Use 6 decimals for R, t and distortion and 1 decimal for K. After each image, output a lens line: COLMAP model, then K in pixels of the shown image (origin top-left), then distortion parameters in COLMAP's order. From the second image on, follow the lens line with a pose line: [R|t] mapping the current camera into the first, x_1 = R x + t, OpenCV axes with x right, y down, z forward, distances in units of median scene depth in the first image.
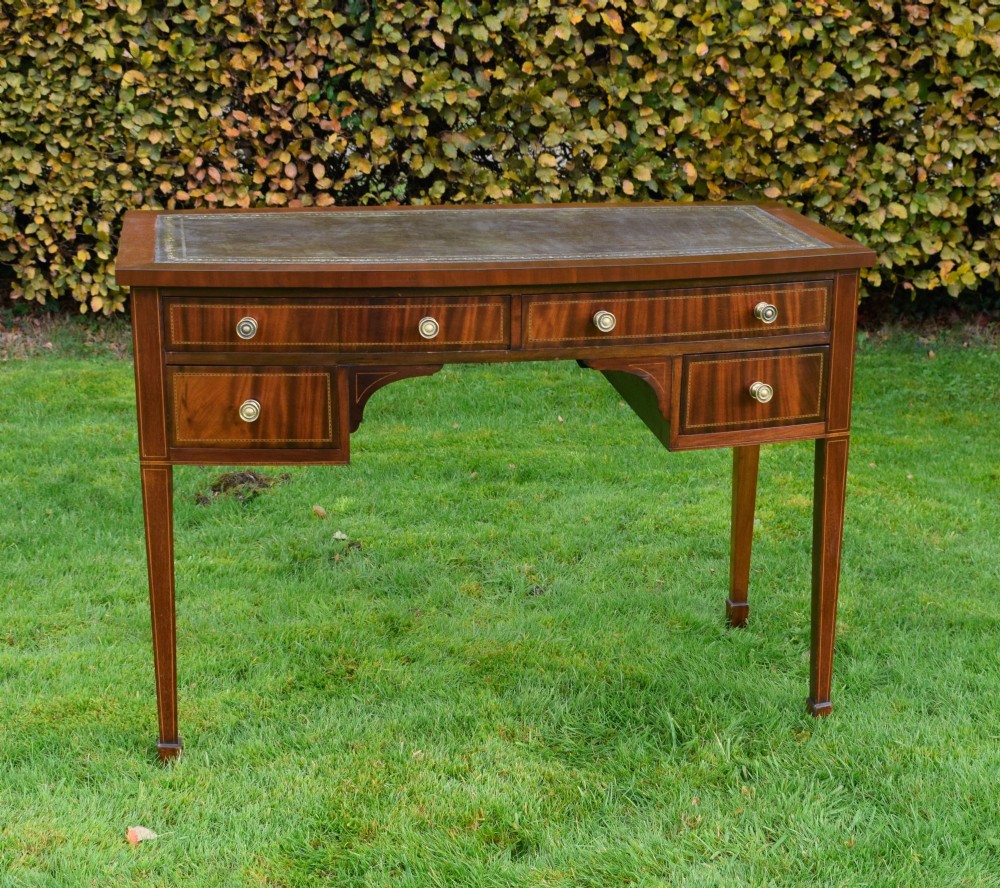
lens RADIAL K [[1789.3, 0, 500.3], [0, 1789.3, 465.8], [0, 0, 1]] dist [-0.013161, 0.040928]
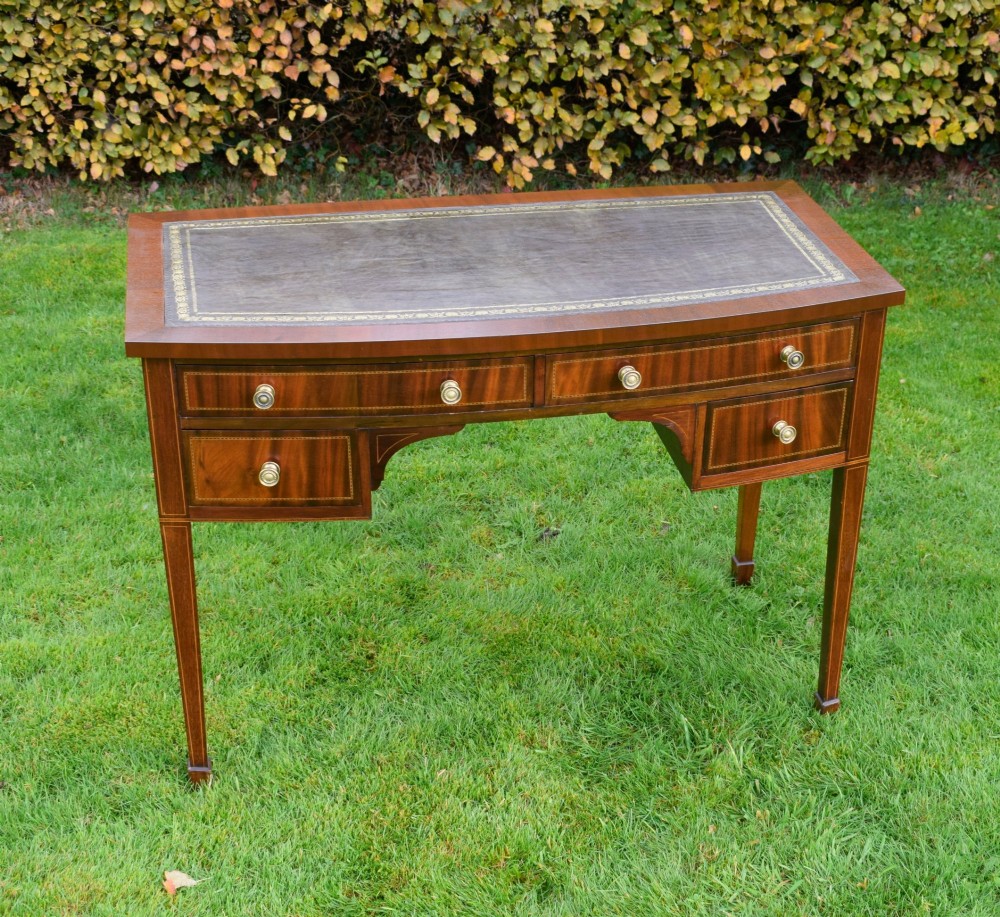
lens RADIAL K [[1644.2, 0, 516.8], [0, 1644.2, 458.8], [0, 0, 1]] dist [-0.015920, -0.002520]
pose [[0.999659, -0.009641, 0.024258, -0.013617], [0.004833, 0.981580, 0.190988, -0.110649], [-0.025652, -0.190806, 0.981293, 0.058513]]
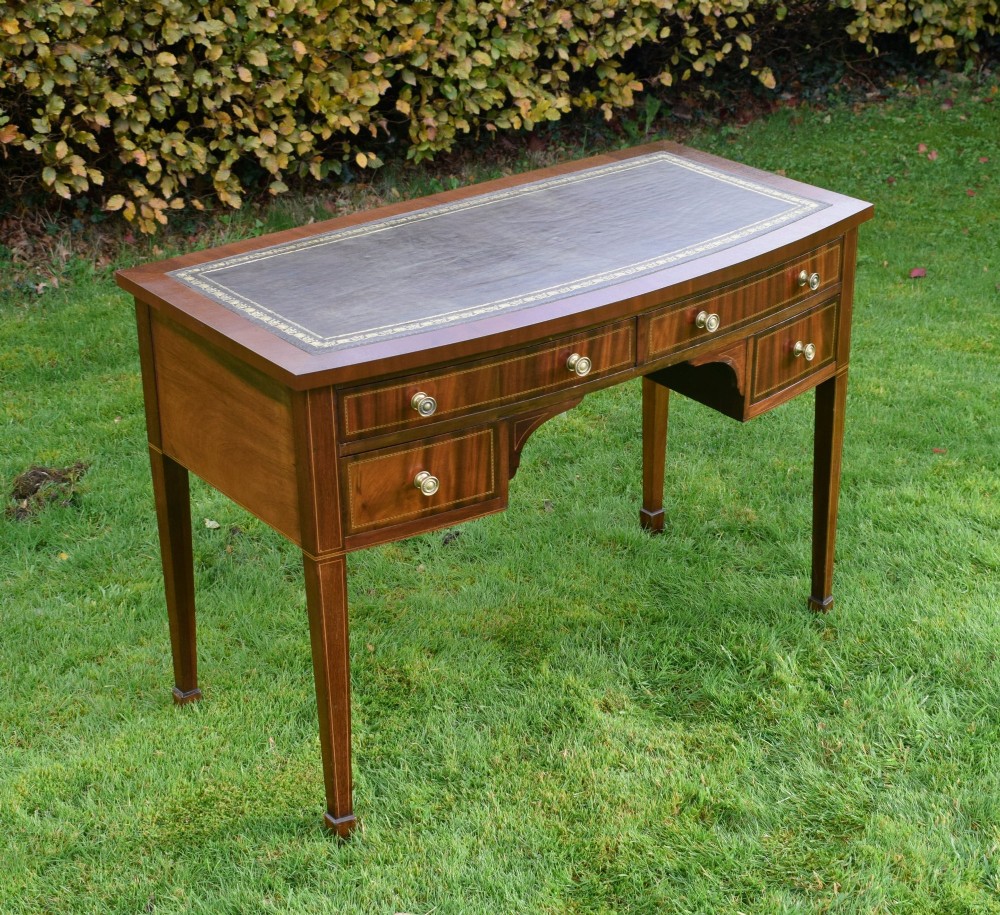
lens RADIAL K [[1780.8, 0, 452.4], [0, 1780.8, 457.3], [0, 0, 1]] dist [-0.014657, -0.021982]
pose [[0.888906, -0.223541, 0.399844, -0.269125], [0.161744, 0.969791, 0.182603, -0.115356], [-0.428584, -0.097645, 0.898210, 0.063828]]
